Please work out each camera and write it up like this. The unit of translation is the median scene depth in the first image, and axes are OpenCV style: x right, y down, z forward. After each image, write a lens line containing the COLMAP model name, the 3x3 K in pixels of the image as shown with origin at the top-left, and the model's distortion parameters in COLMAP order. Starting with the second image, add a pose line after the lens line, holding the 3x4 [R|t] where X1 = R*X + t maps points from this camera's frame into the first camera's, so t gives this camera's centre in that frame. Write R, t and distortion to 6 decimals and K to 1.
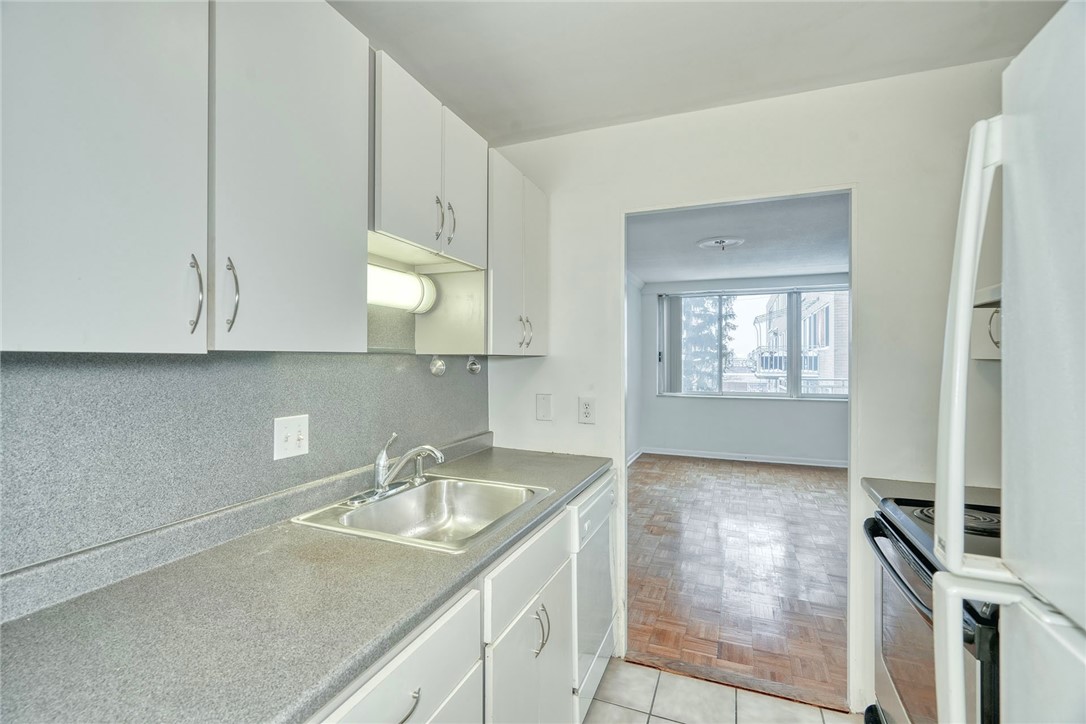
lens RADIAL K [[496.9, 0, 537.4], [0, 496.9, 359.6], [0, 0, 1]] dist [-0.003450, 0.000210]
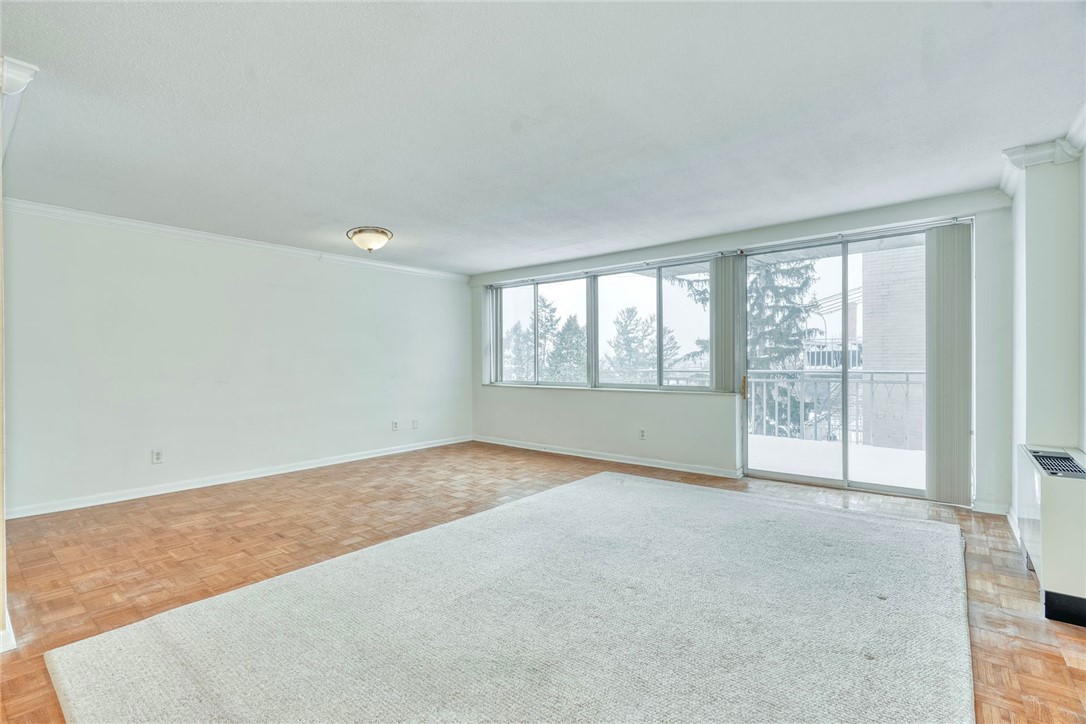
lens RADIAL K [[496.9, 0, 546.2], [0, 496.9, 363.5], [0, 0, 1]] dist [-0.003450, 0.000210]
pose [[0.959564, -0.002086, -0.281481, 0.719431], [0.003551, 0.999983, 0.004695, 0.026510], [0.281467, -0.005504, 0.959555, 0.064757]]
